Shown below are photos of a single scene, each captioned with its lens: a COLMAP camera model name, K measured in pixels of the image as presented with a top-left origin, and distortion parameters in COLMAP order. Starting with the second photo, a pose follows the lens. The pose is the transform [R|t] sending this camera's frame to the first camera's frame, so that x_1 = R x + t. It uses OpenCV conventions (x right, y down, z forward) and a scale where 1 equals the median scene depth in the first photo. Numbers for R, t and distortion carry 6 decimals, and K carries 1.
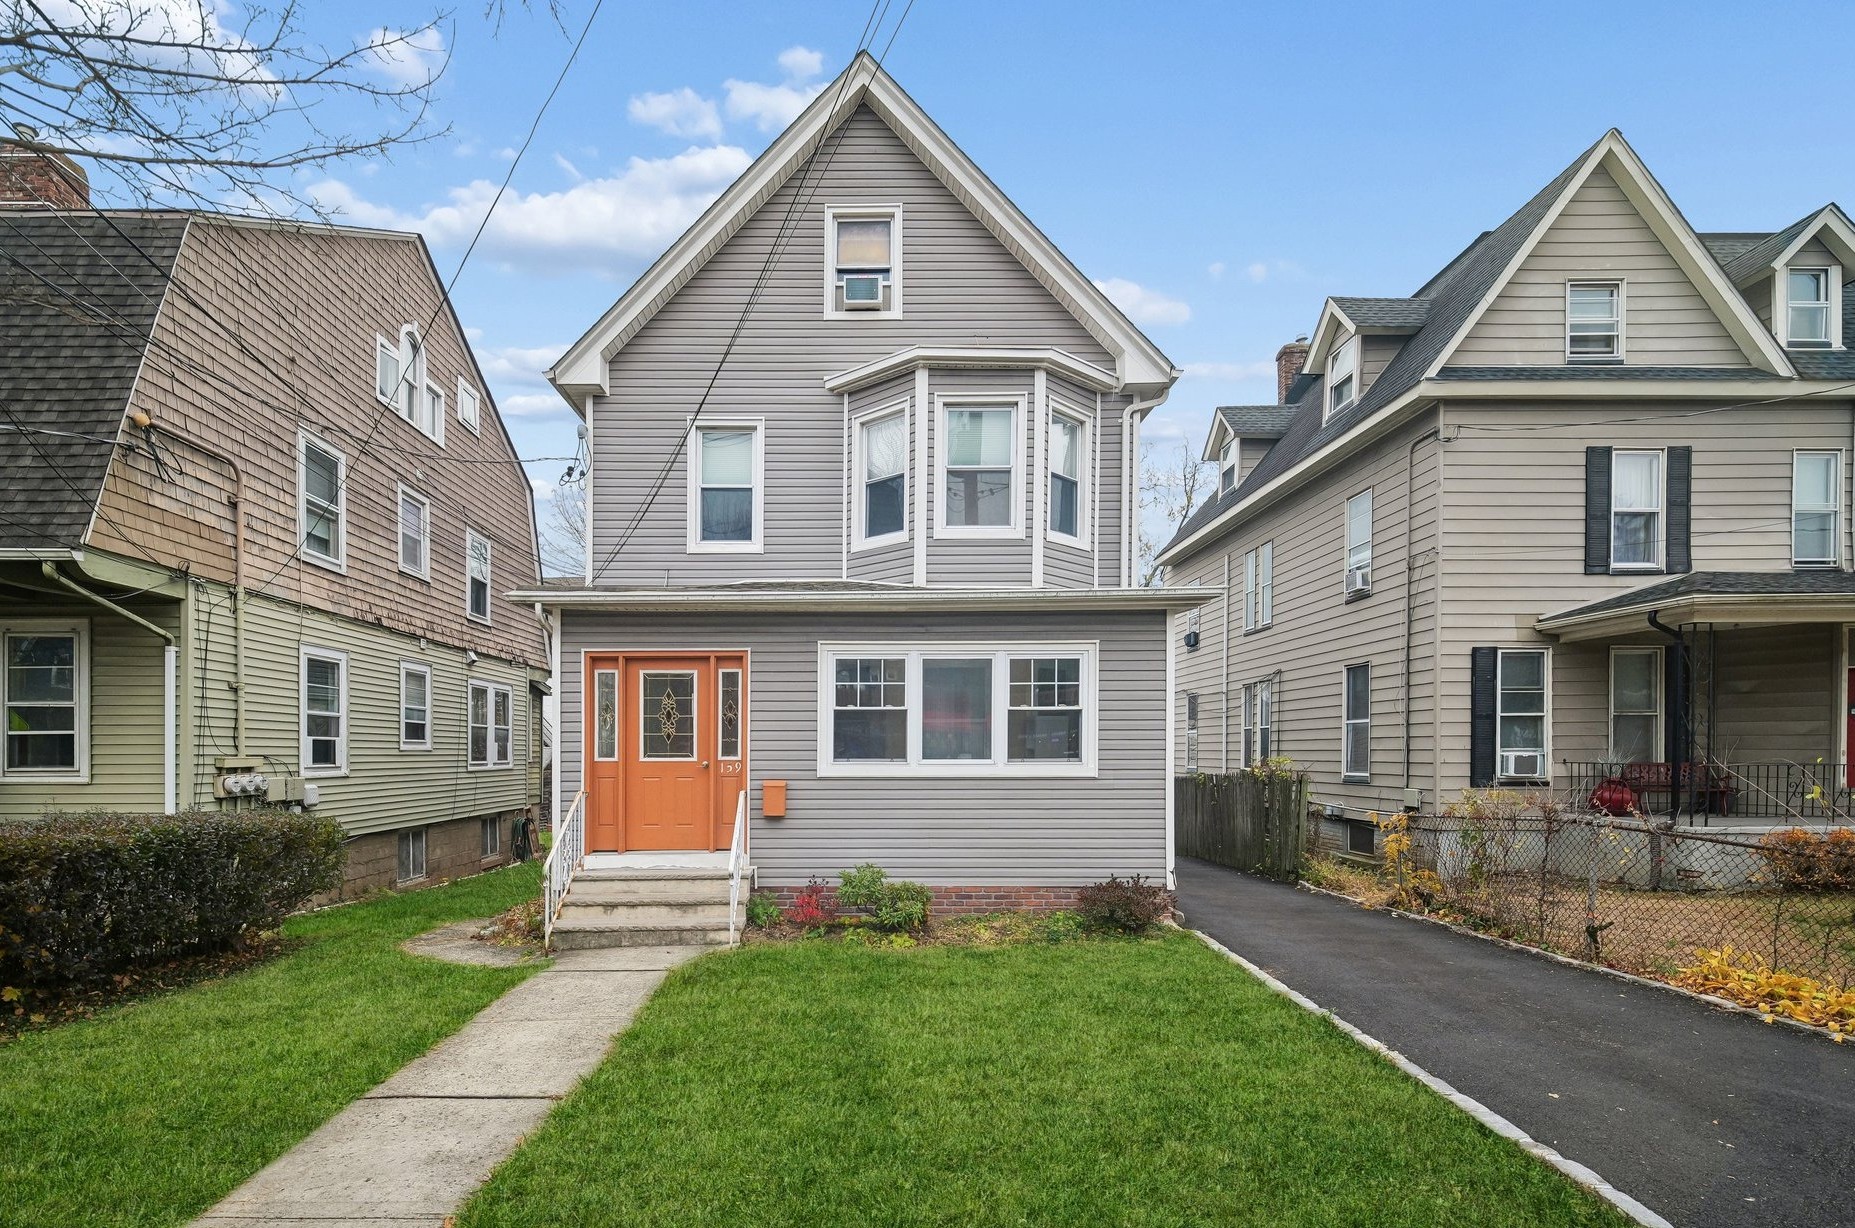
lens RADIAL K [[865.7, 0, 927.8], [0, 865.7, 564.4], [0, 0, 1]] dist [0.007902, -0.000819]
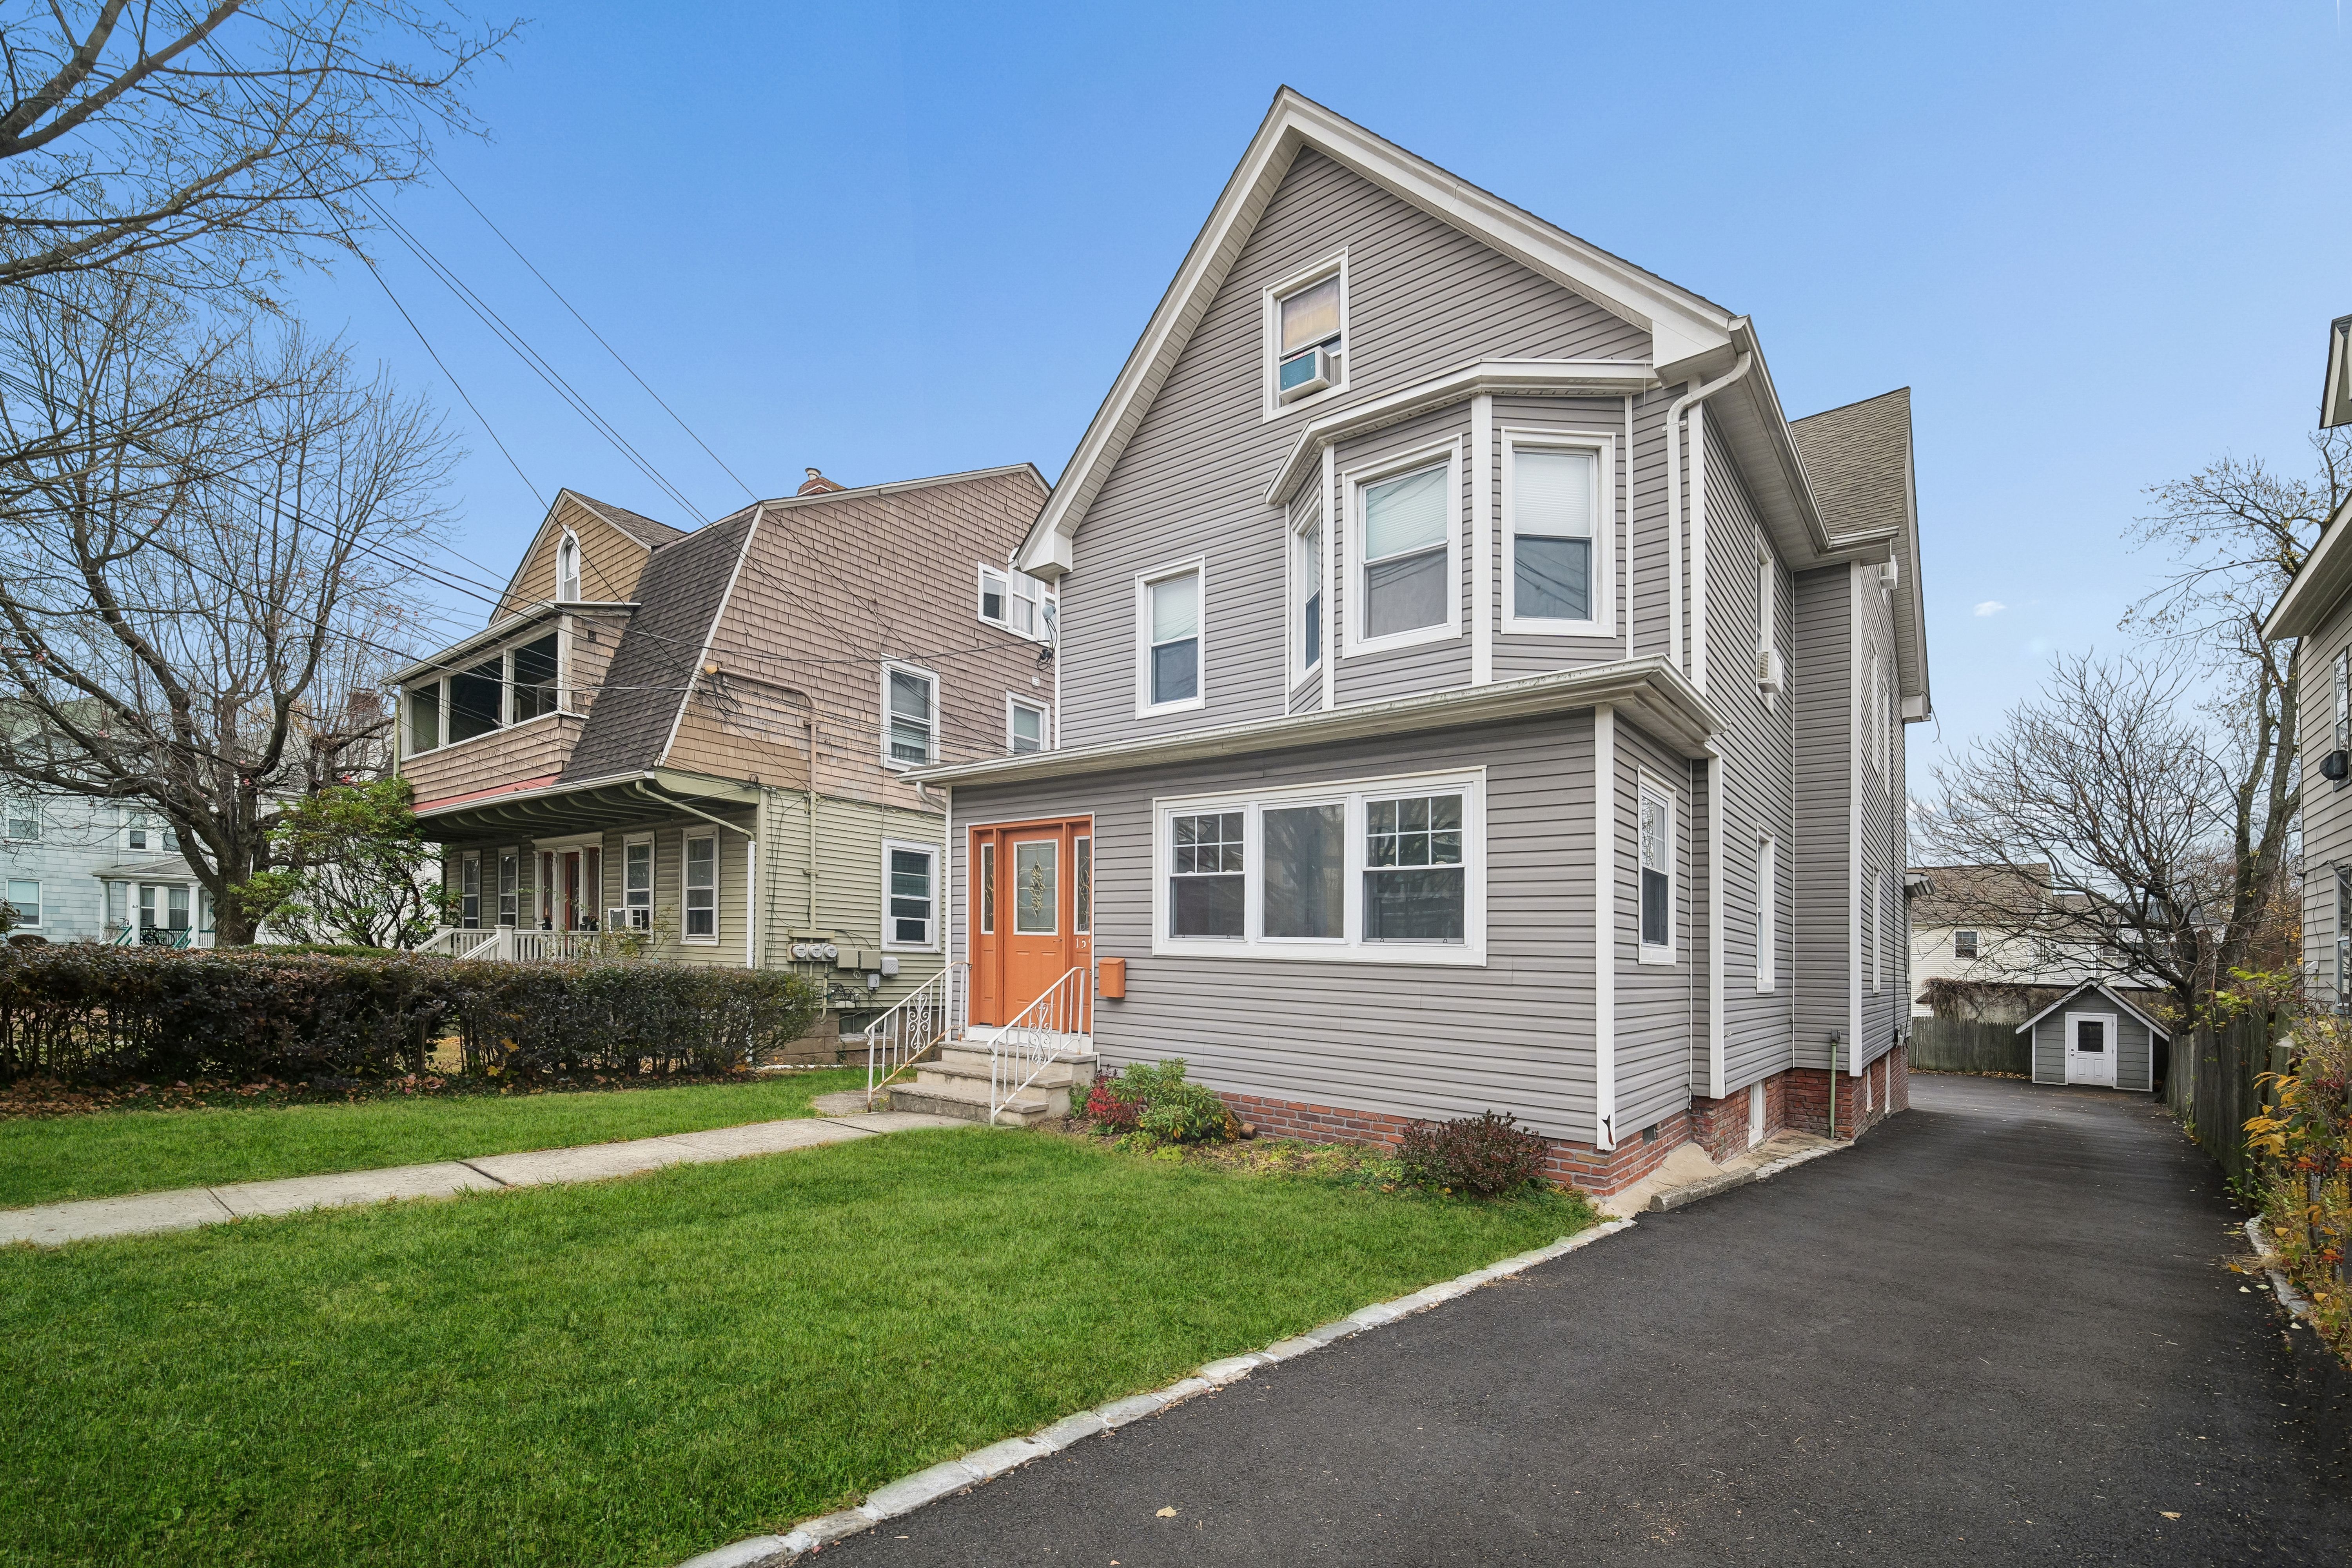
lens RADIAL K [[996.8, 0, 1206.7], [0, 996.8, 752.2], [0, 0, 1]] dist [0.020534, -0.019292]
pose [[0.762576, -0.110082, -0.637463, 0.542759], [0.107650, 0.993269, -0.042747, 0.089779], [0.637878, -0.036026, 0.769294, 0.269197]]
